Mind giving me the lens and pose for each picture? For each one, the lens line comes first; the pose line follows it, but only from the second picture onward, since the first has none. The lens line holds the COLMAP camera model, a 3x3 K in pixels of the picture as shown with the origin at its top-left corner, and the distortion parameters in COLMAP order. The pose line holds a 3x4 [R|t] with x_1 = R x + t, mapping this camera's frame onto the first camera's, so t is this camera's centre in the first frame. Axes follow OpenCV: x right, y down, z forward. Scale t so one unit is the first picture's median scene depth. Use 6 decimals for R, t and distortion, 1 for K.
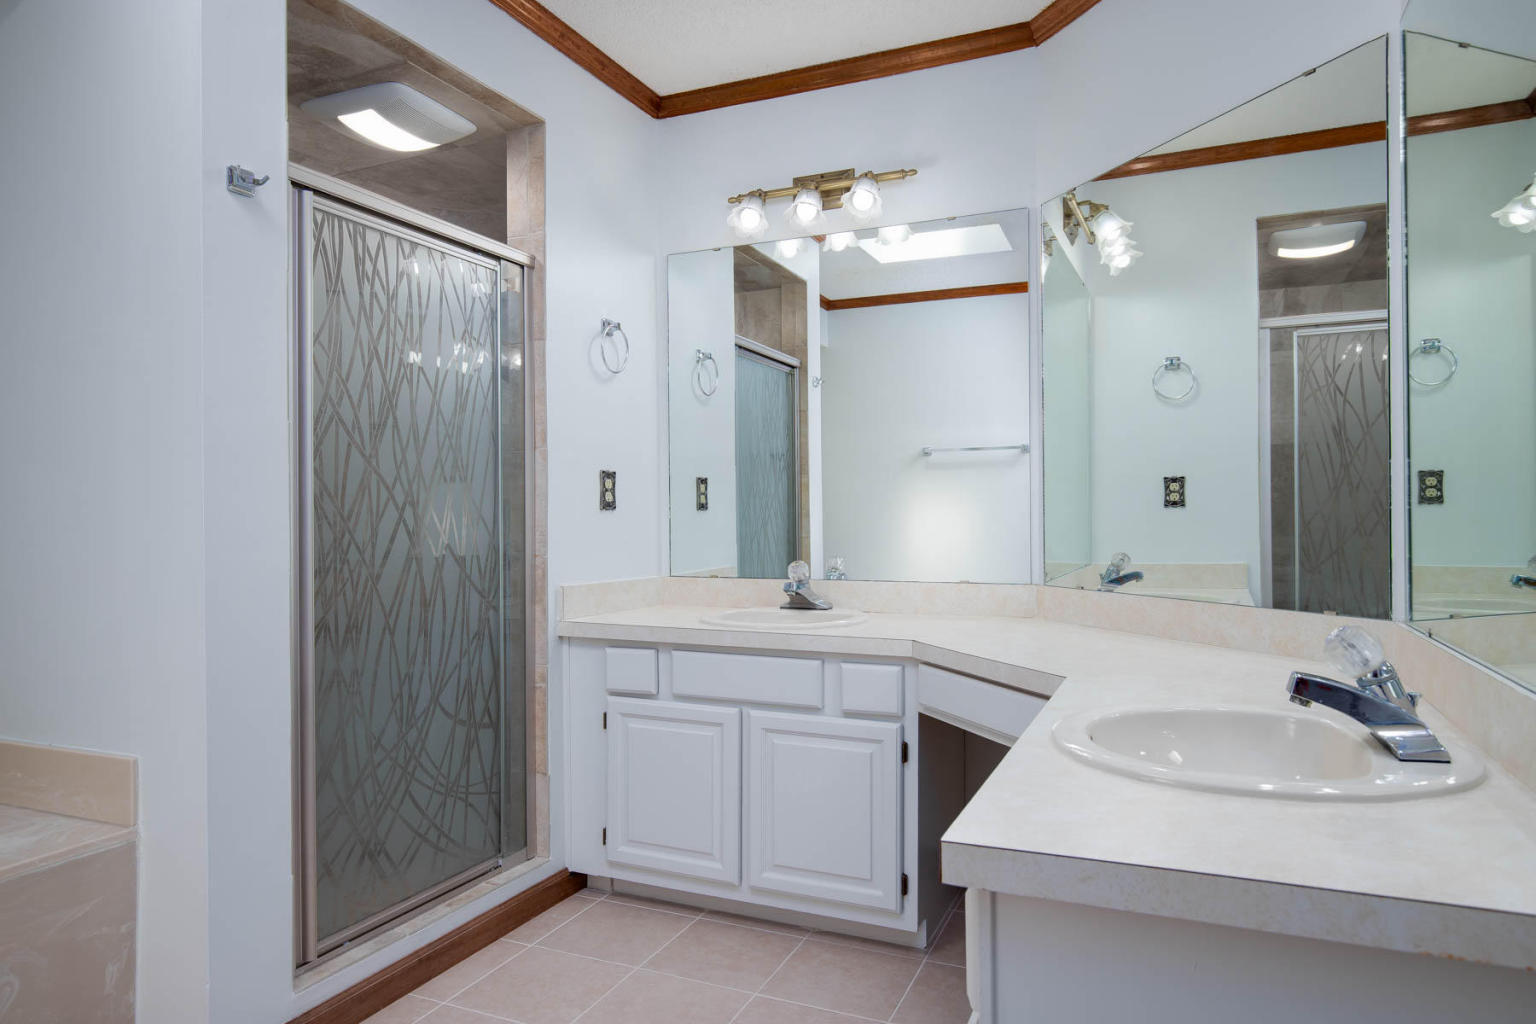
lens RADIAL K [[954.5, 0, 768.7], [0, 954.5, 510.8], [0, 0, 1]] dist [-0.003944, -0.001440]
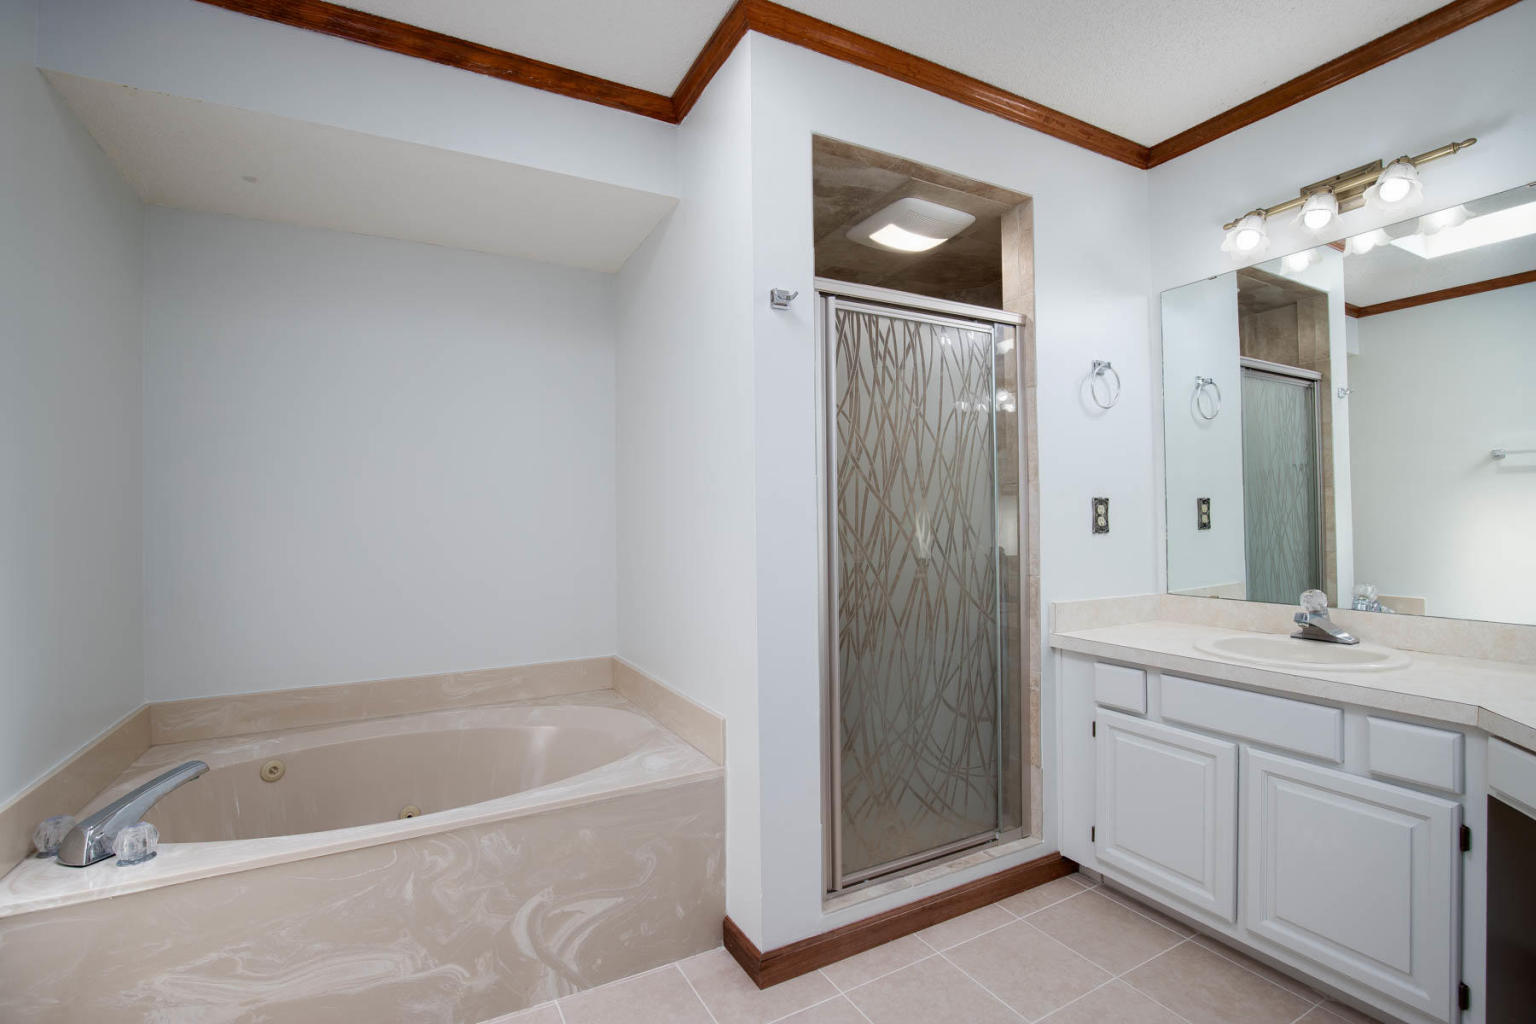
lens RADIAL K [[705.1, 0, 769.6], [0, 705.1, 514.6], [0, 0, 1]] dist [-0.037750, 0.007803]
pose [[0.793792, -0.009539, -0.608115, 0.022040], [0.011809, 0.999930, -0.000269, -0.030705], [0.608075, -0.006968, 0.793849, 0.145678]]
